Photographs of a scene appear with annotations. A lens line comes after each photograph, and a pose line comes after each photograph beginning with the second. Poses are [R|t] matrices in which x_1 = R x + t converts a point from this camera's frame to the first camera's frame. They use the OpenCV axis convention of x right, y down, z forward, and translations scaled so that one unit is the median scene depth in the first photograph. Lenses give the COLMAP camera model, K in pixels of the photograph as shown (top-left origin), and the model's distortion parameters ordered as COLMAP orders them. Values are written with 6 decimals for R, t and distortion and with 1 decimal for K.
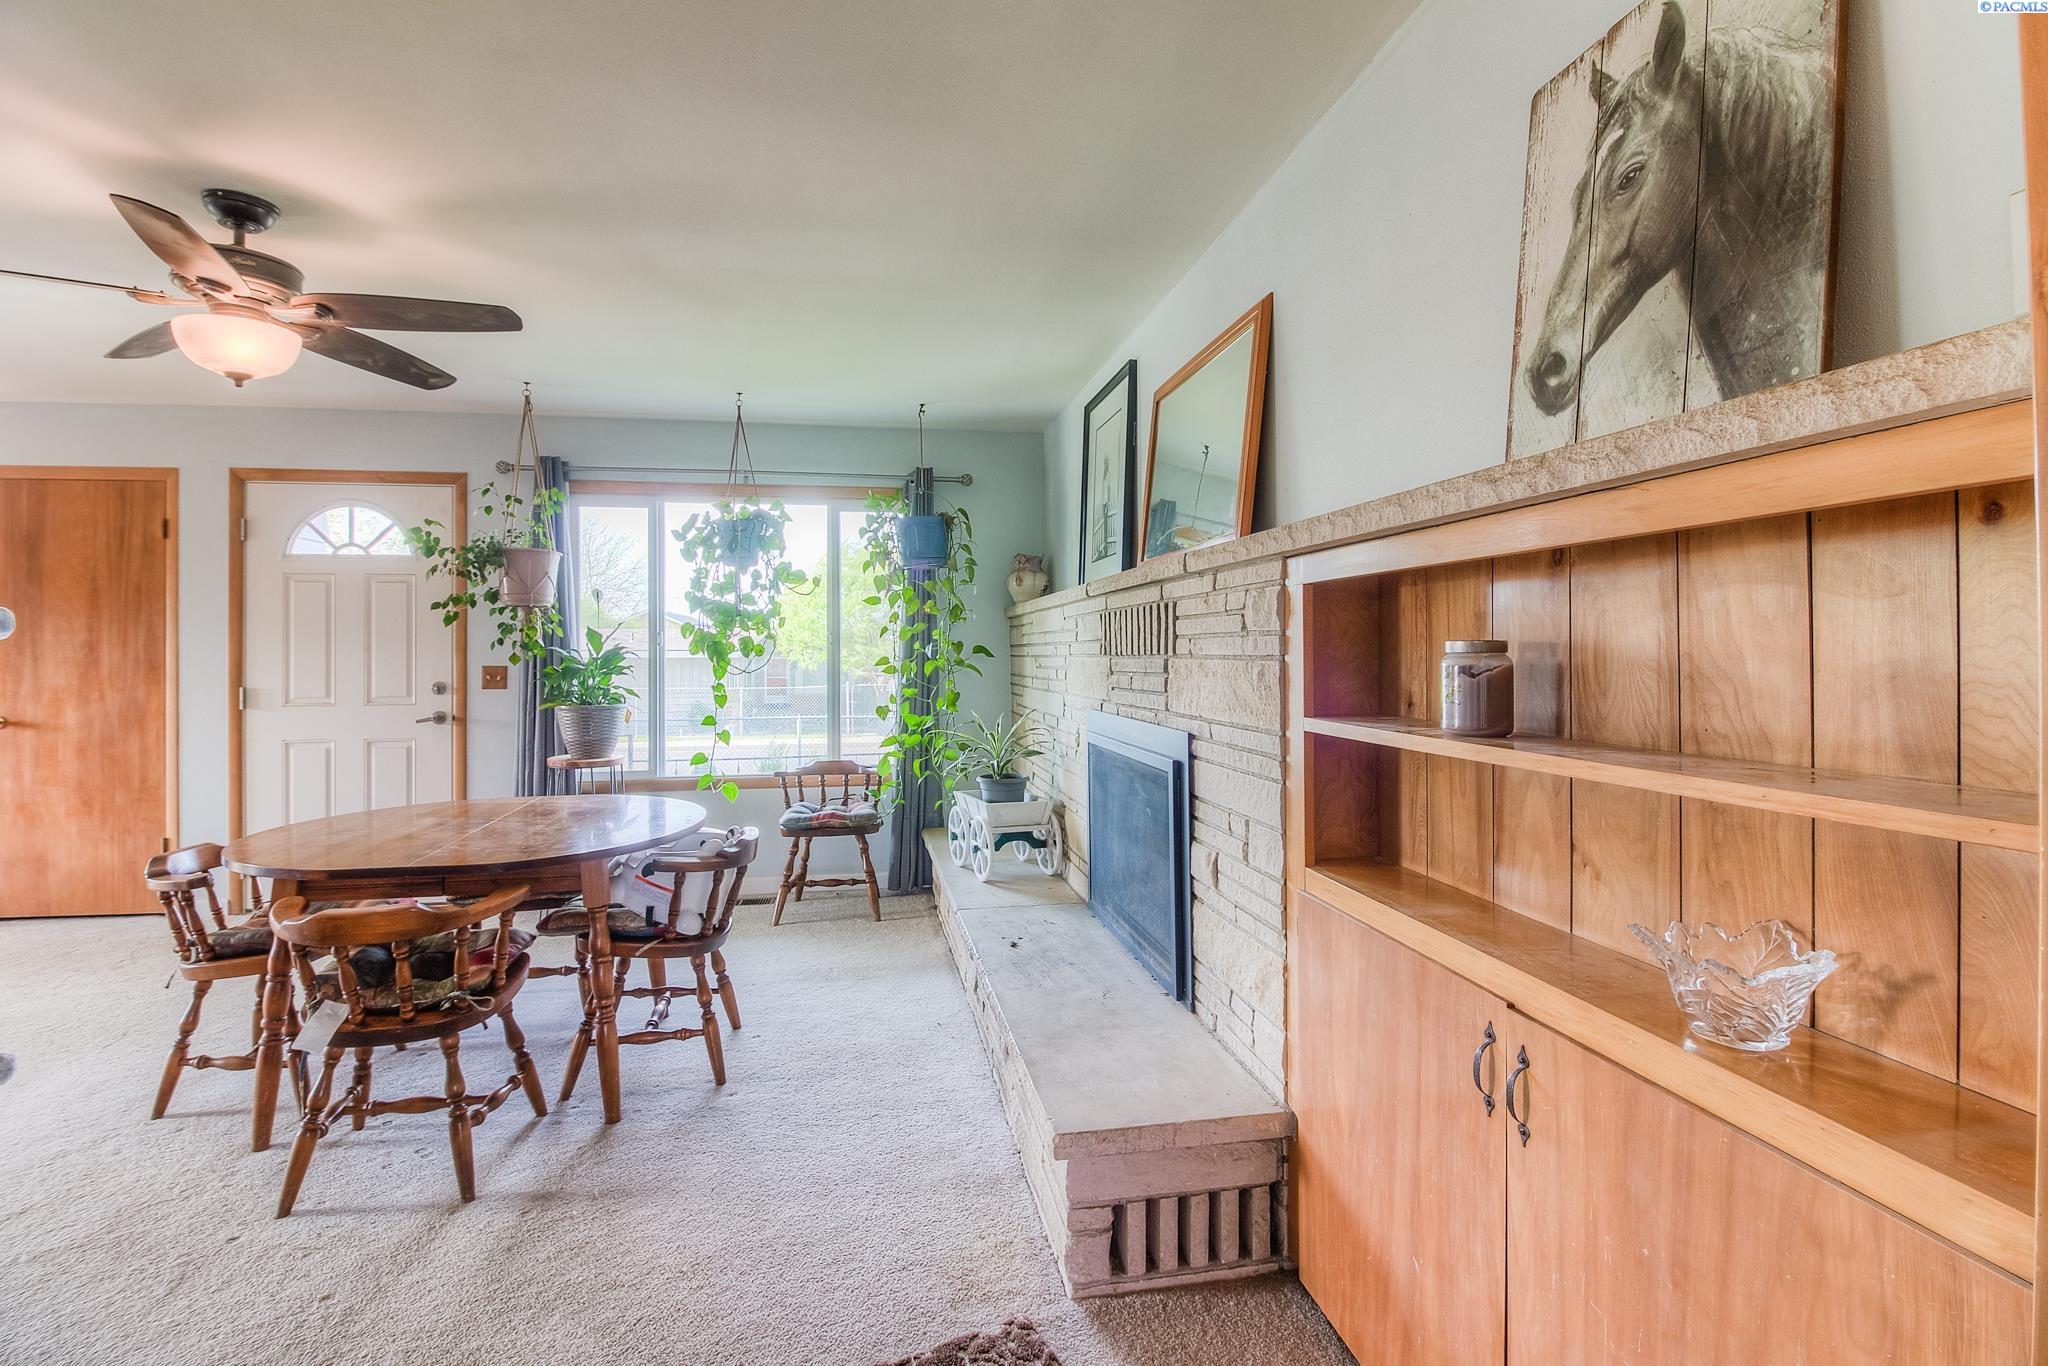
lens RADIAL K [[964.7, 0, 1024.1], [0, 964.7, 642.5], [0, 0, 1]] dist [-0.002255, -0.012498]
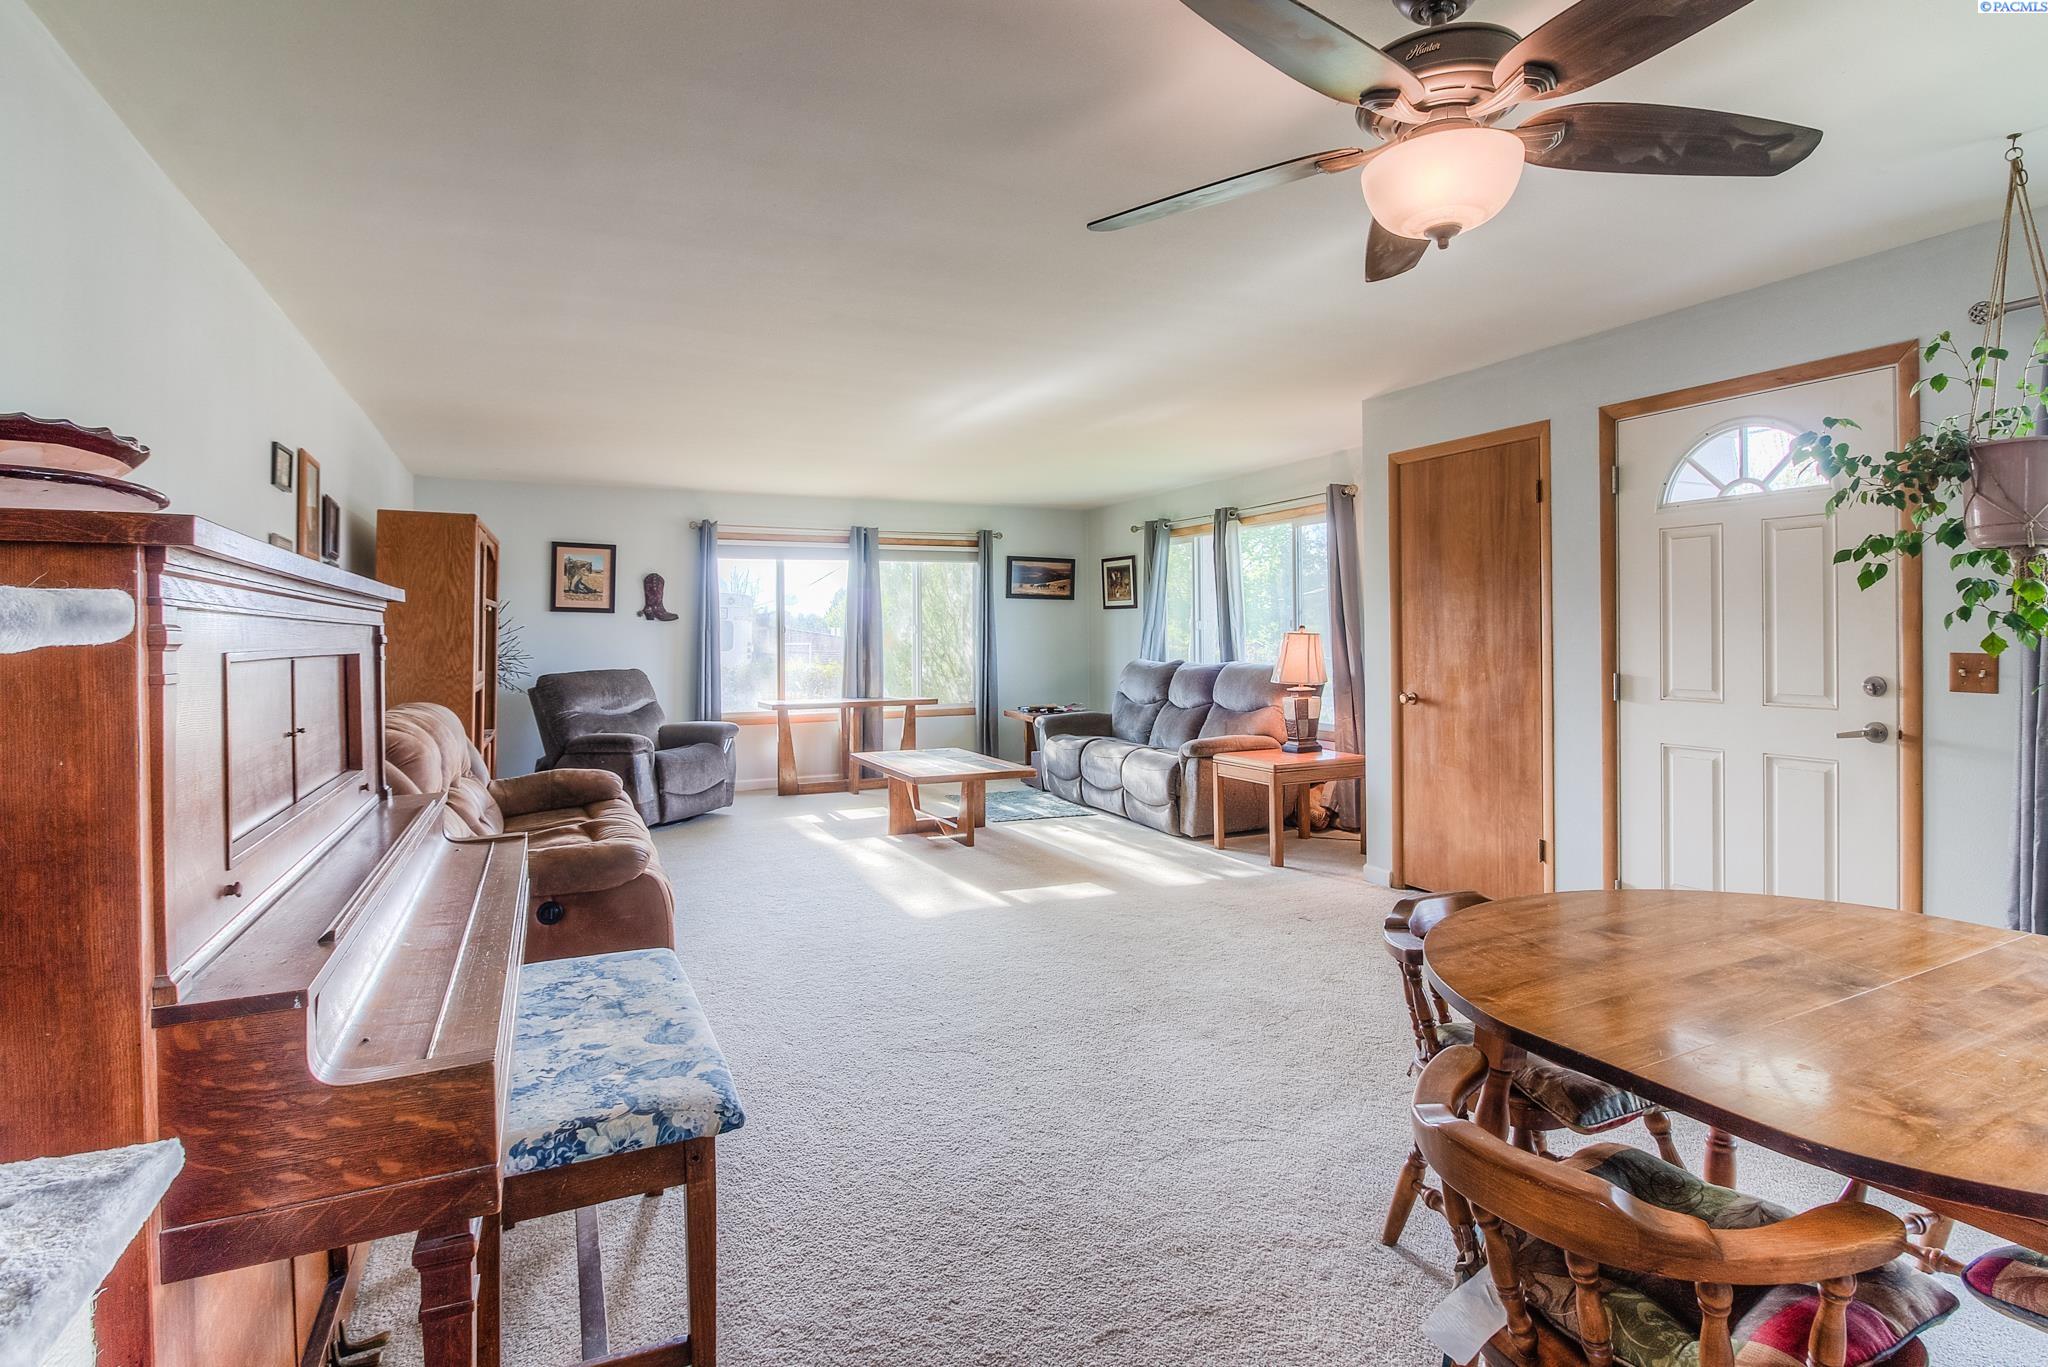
lens RADIAL K [[1022.7, 0, 1030.8], [0, 1022.7, 633.9], [0, 0, 1]] dist [-0.000215, -0.015401]
pose [[0.267142, 0.004042, -0.963649, -0.113161], [0.016250, 0.999830, 0.008698, -0.002623], [0.963520, -0.017983, 0.267031, 0.293413]]
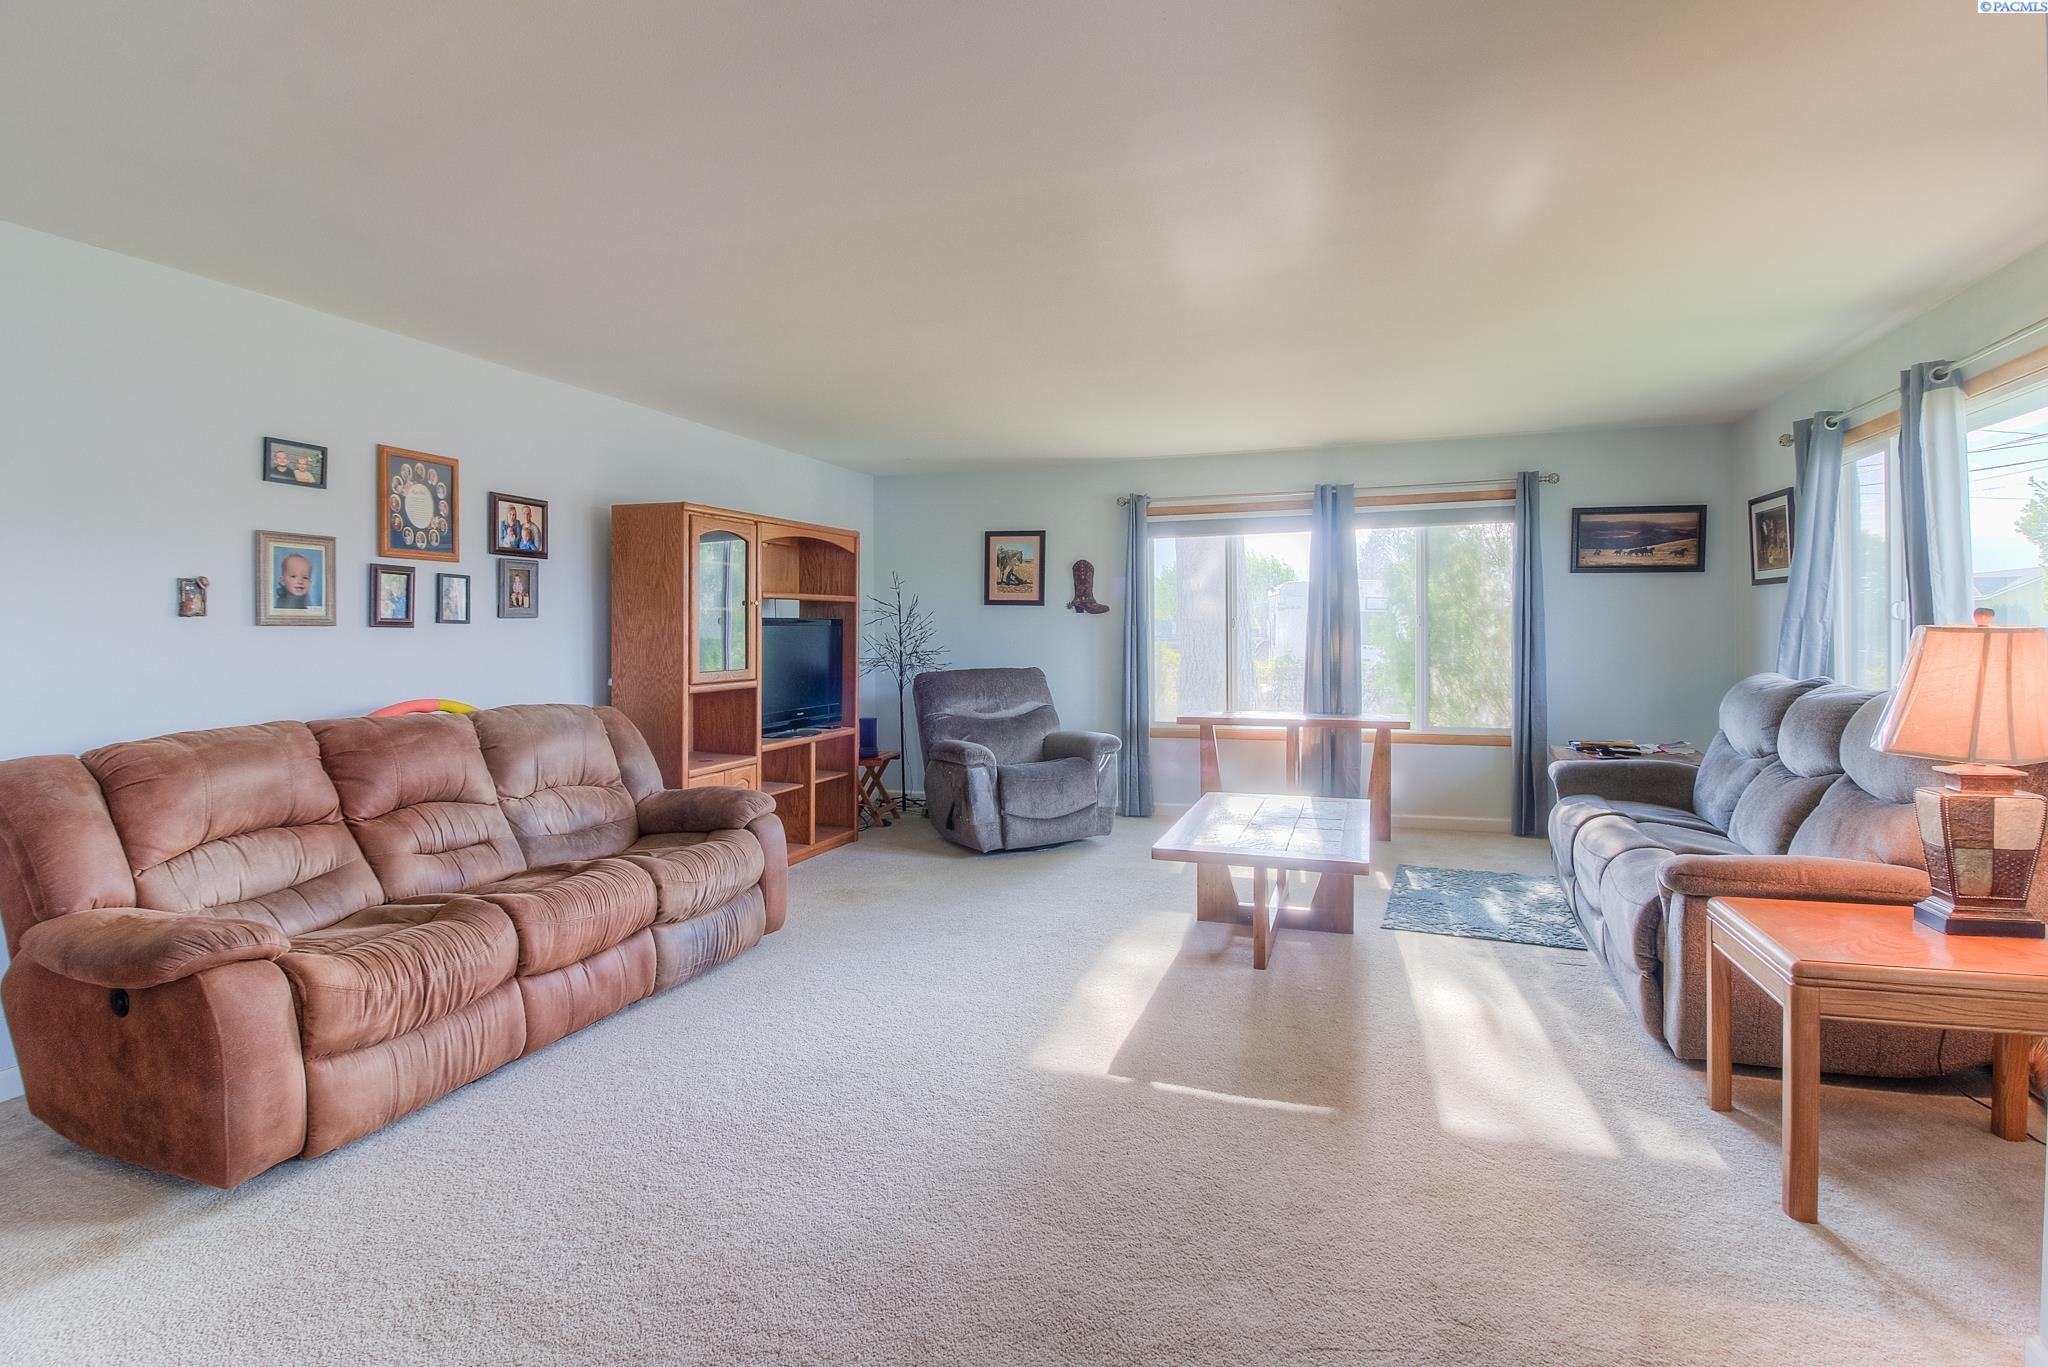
lens RADIAL K [[985.2, 0, 1049.8], [0, 985.2, 638.1], [0, 0, 1]] dist [-0.000253, -0.013145]
pose [[-0.477618, 0.015477, -0.878431, -0.648559], [0.020192, 0.999774, 0.006637, 0.006057], [0.878335, -0.014567, -0.477823, 0.820870]]
